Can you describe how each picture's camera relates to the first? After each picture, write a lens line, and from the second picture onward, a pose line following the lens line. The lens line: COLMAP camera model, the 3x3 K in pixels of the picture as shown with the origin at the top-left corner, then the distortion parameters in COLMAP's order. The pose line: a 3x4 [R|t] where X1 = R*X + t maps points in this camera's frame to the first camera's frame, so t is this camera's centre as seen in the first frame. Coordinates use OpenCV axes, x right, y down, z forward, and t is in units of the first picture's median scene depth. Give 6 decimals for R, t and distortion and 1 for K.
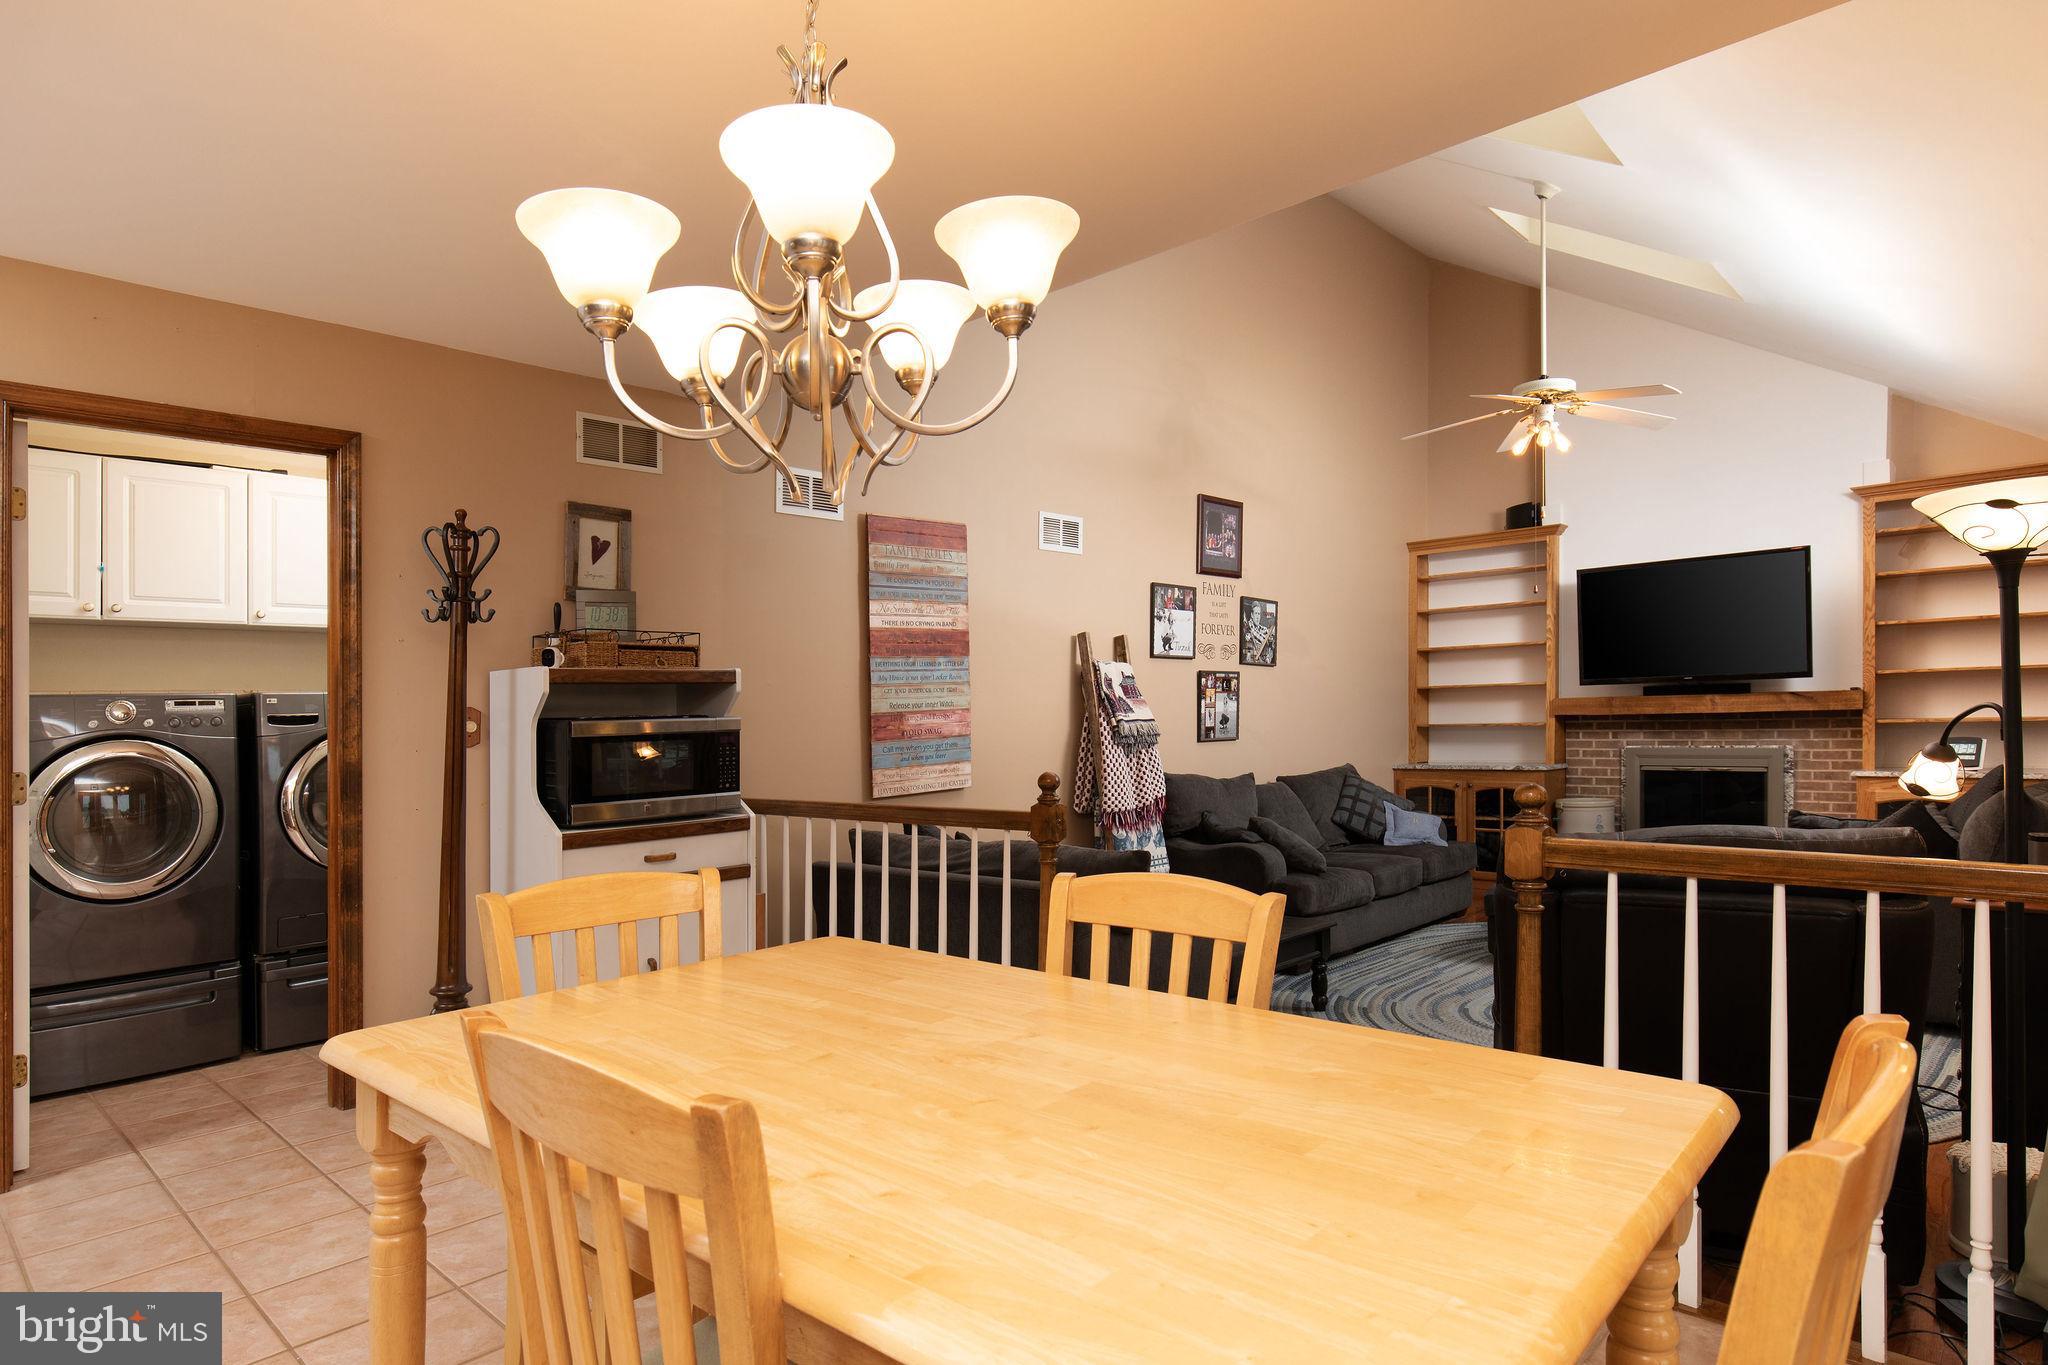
lens RADIAL K [[1127.8, 0, 1013.5], [0, 1127.8, 715.0], [0, 0, 1]] dist [0.004748, 0.000499]
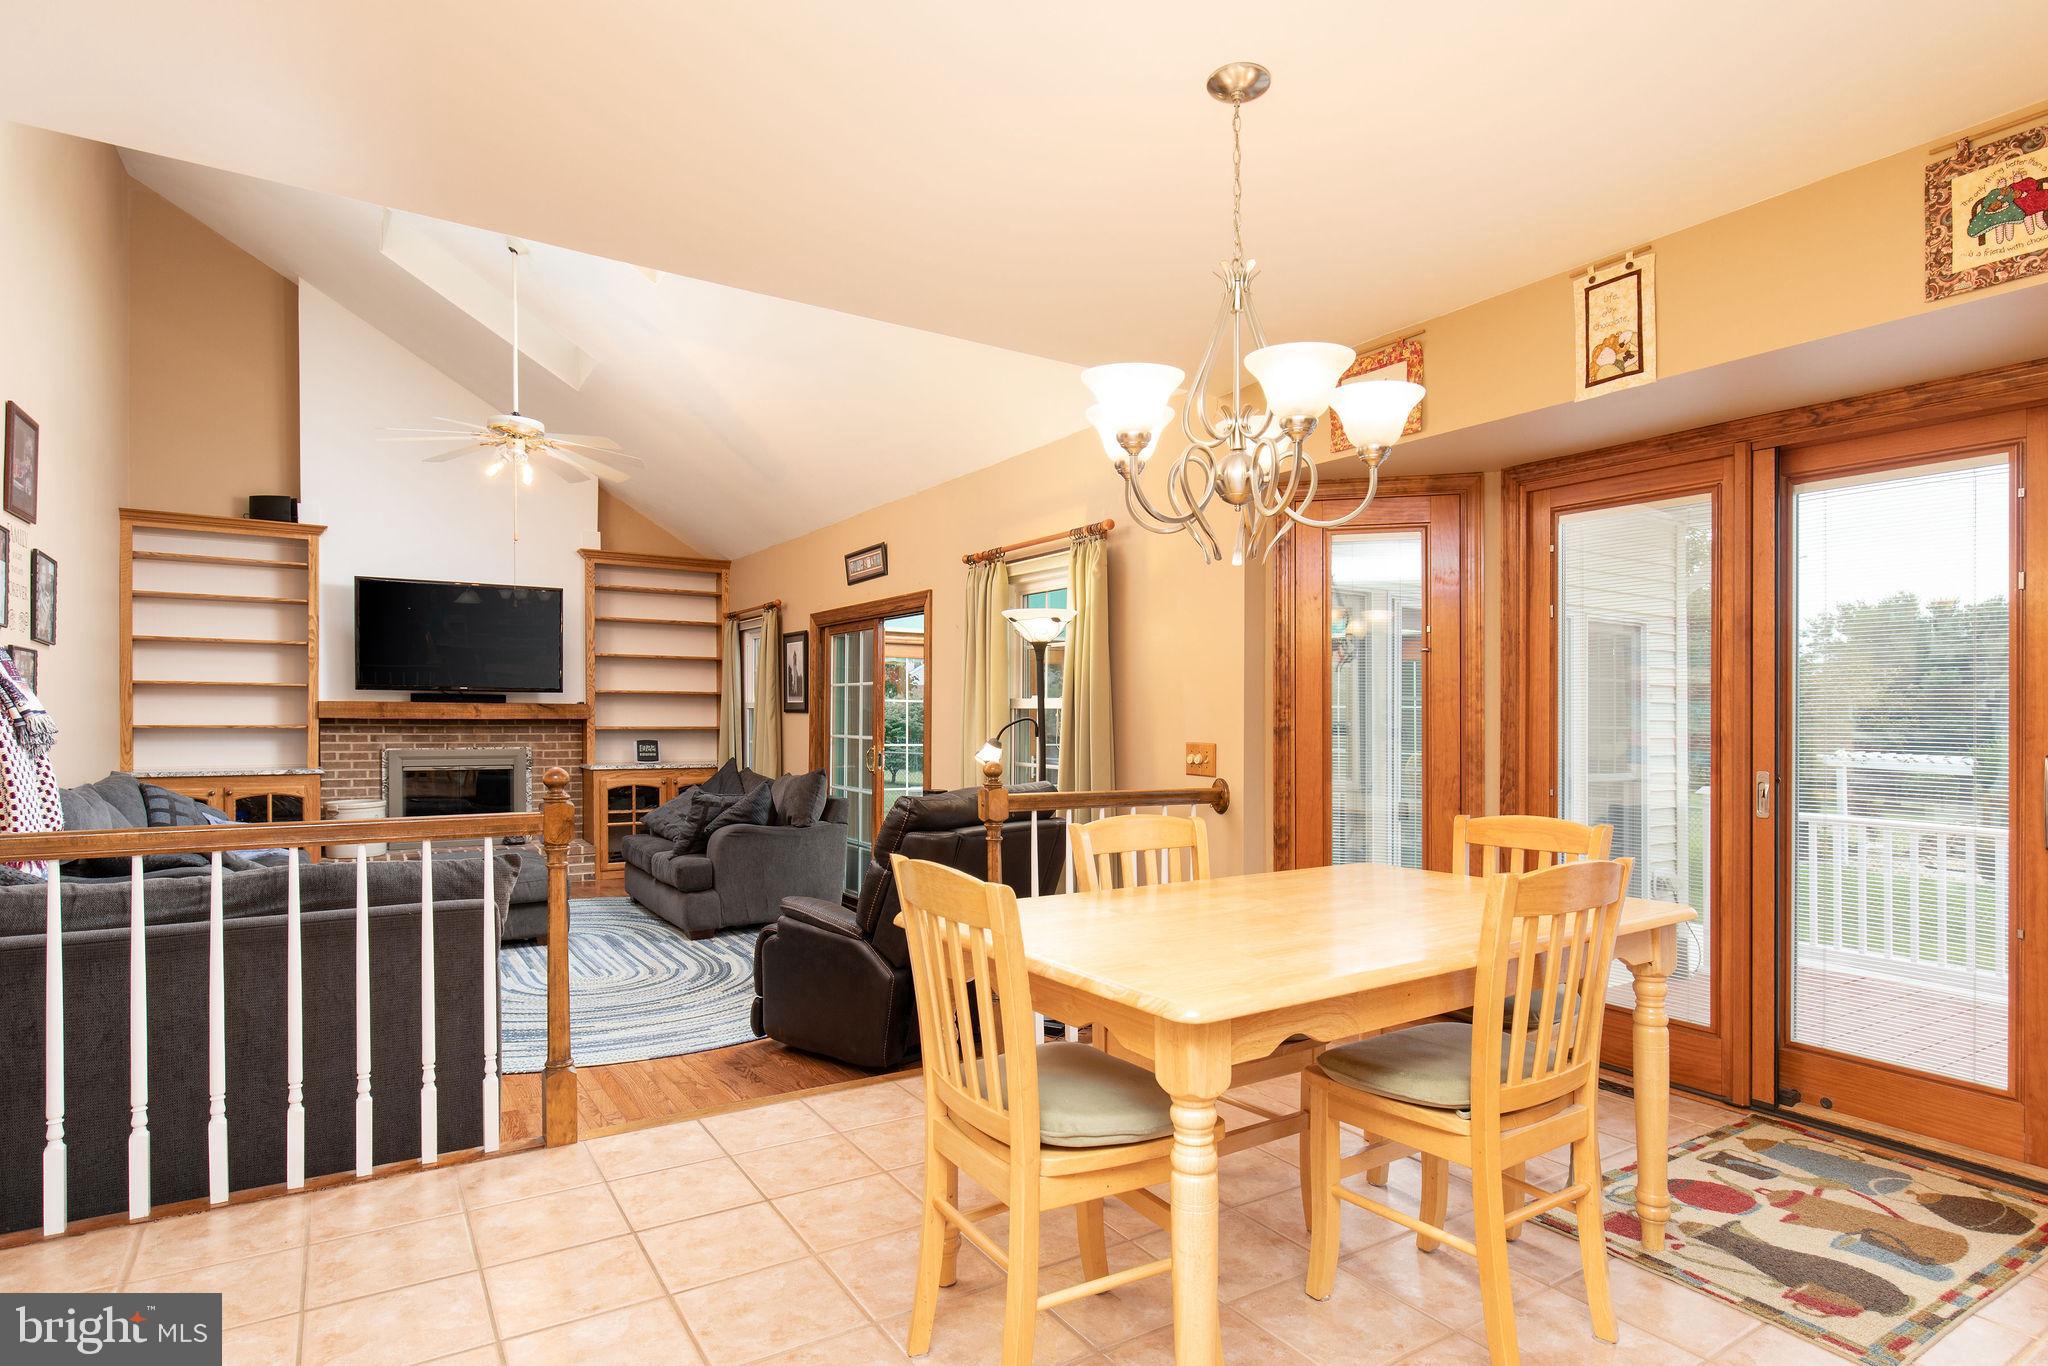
lens RADIAL K [[1078.7, 0, 1046.1], [0, 1078.7, 685.5], [0, 0, 1]] dist [-0.004151, -0.001665]
pose [[0.231097, 0.051728, 0.971555, -0.335290], [-0.016416, 0.998651, -0.049266, 0.009082], [-0.972792, -0.004564, 0.231634, 0.189678]]
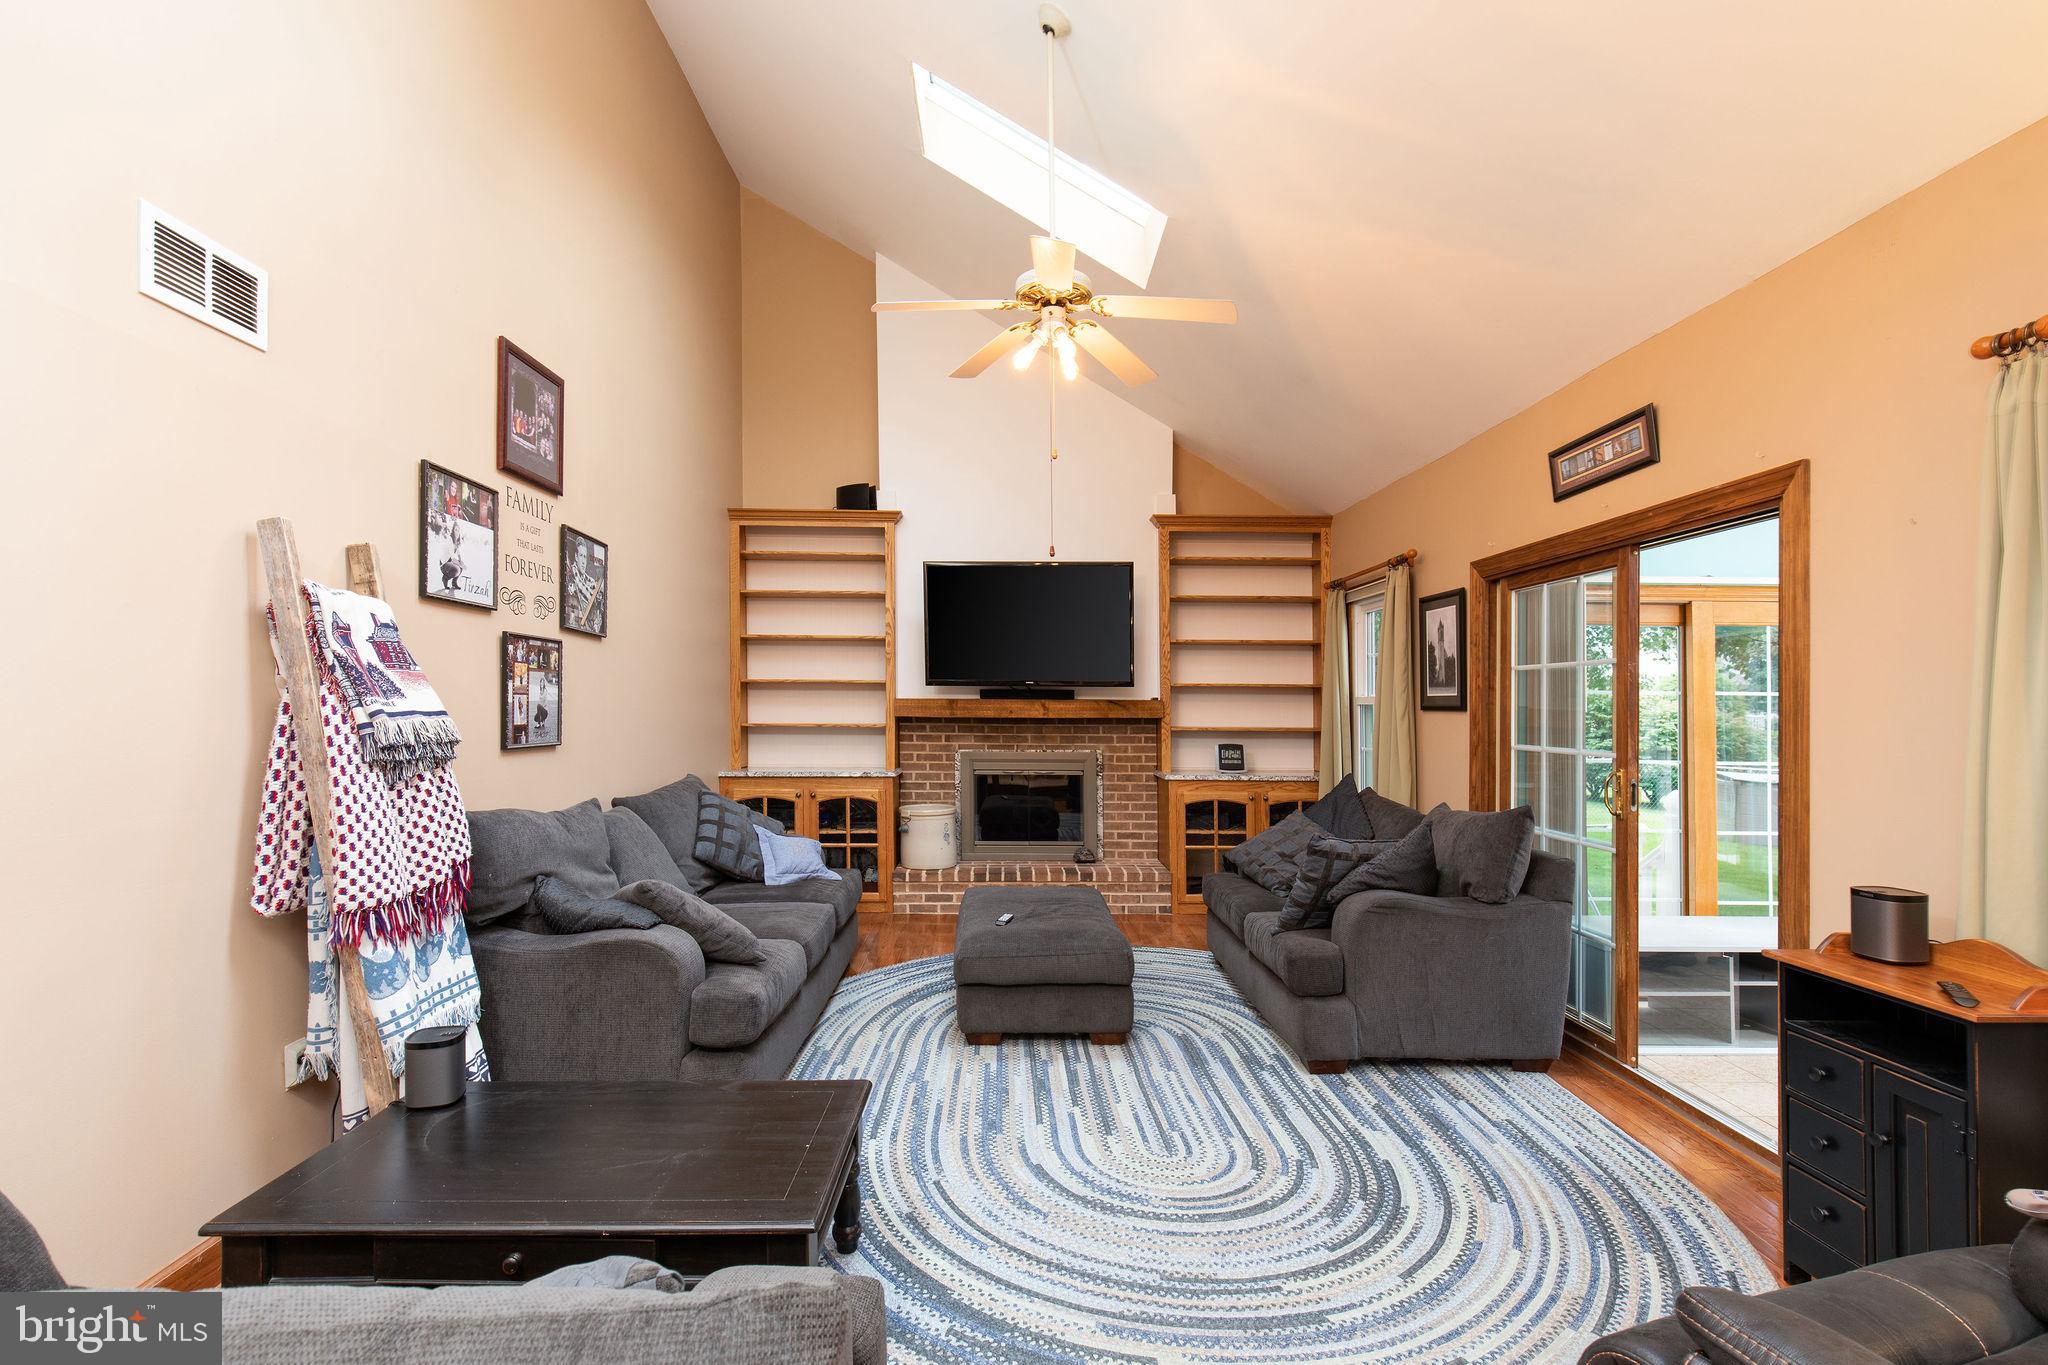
lens RADIAL K [[949.8, 0, 1020.1], [0, 949.8, 752.9], [0, 0, 1]] dist [0.001484, 0.000742]
pose [[0.711648, -0.006320, 0.702508, 0.004686], [-0.025134, 0.999090, 0.034449, 0.000818], [-0.702087, -0.042173, 0.710842, 0.431029]]
